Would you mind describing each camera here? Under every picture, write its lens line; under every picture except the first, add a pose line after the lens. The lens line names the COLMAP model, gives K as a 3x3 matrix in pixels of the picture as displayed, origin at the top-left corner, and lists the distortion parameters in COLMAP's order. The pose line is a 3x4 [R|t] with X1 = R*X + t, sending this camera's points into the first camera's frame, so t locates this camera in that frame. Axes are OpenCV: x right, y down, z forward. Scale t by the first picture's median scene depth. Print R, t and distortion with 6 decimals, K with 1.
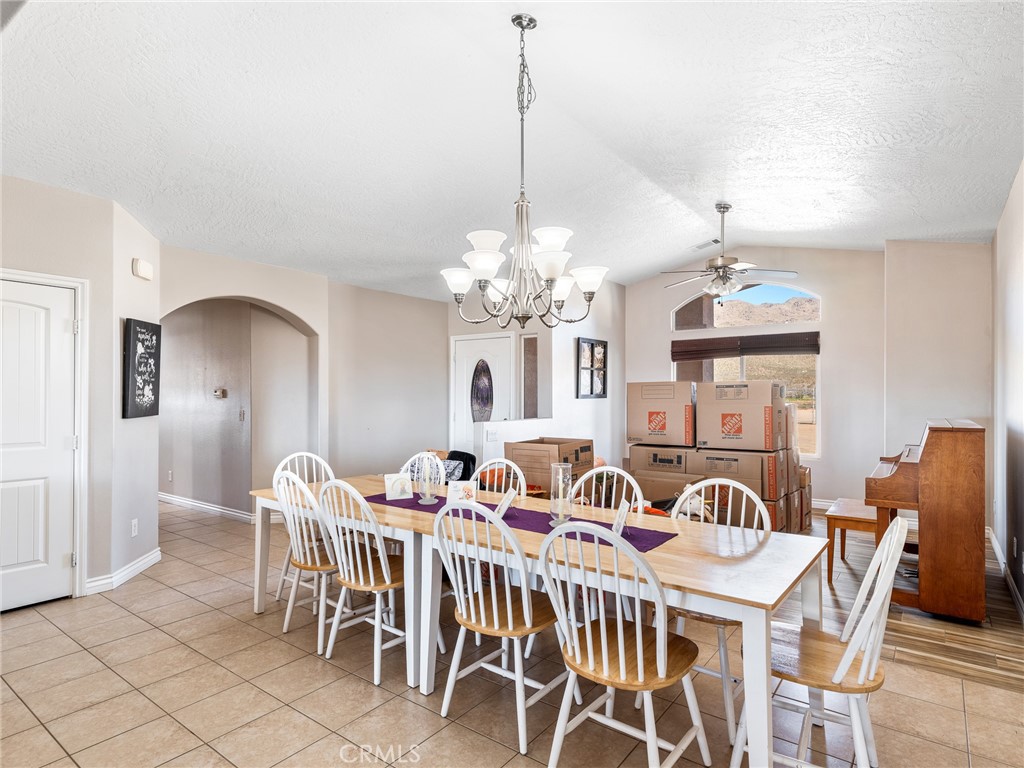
lens RADIAL K [[565.9, 0, 513.4], [0, 565.9, 386.7], [0, 0, 1]] dist [0.000386, 0.000012]
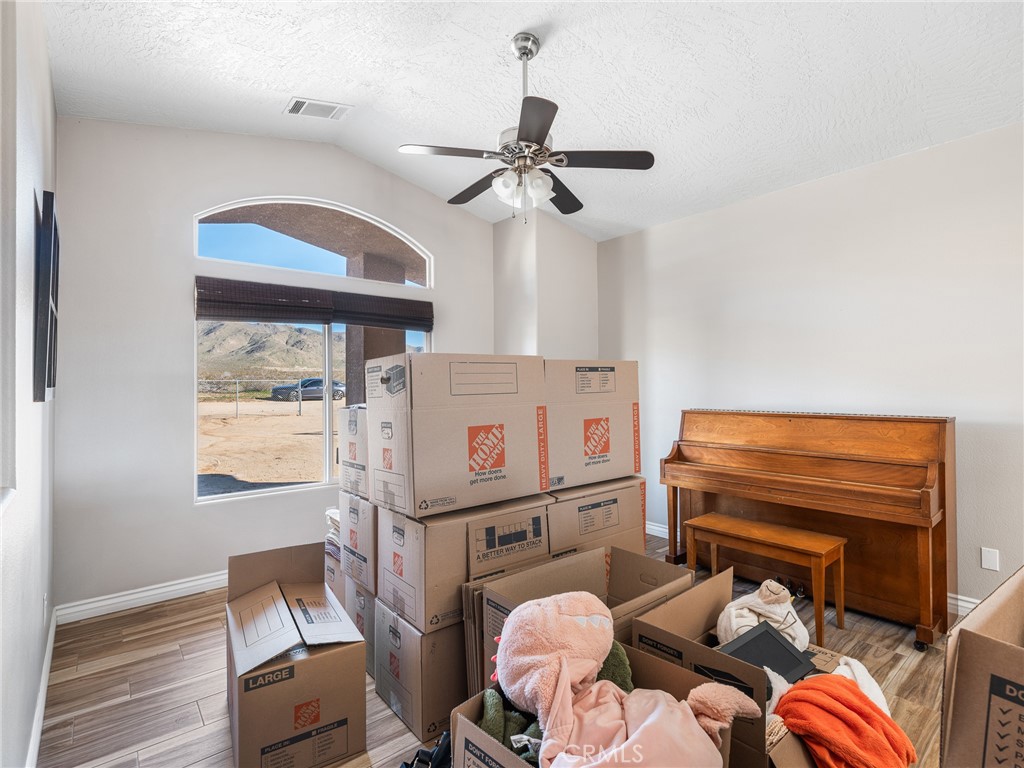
lens RADIAL K [[510.2, 0, 514.4], [0, 510.2, 382.0], [0, 0, 1]] dist [0.001225, -0.001438]
pose [[0.221365, 0.007546, 0.975162, -0.113702], [-0.003884, 0.999969, -0.006856, 0.015101], [-0.975183, -0.002270, 0.221388, 0.928190]]
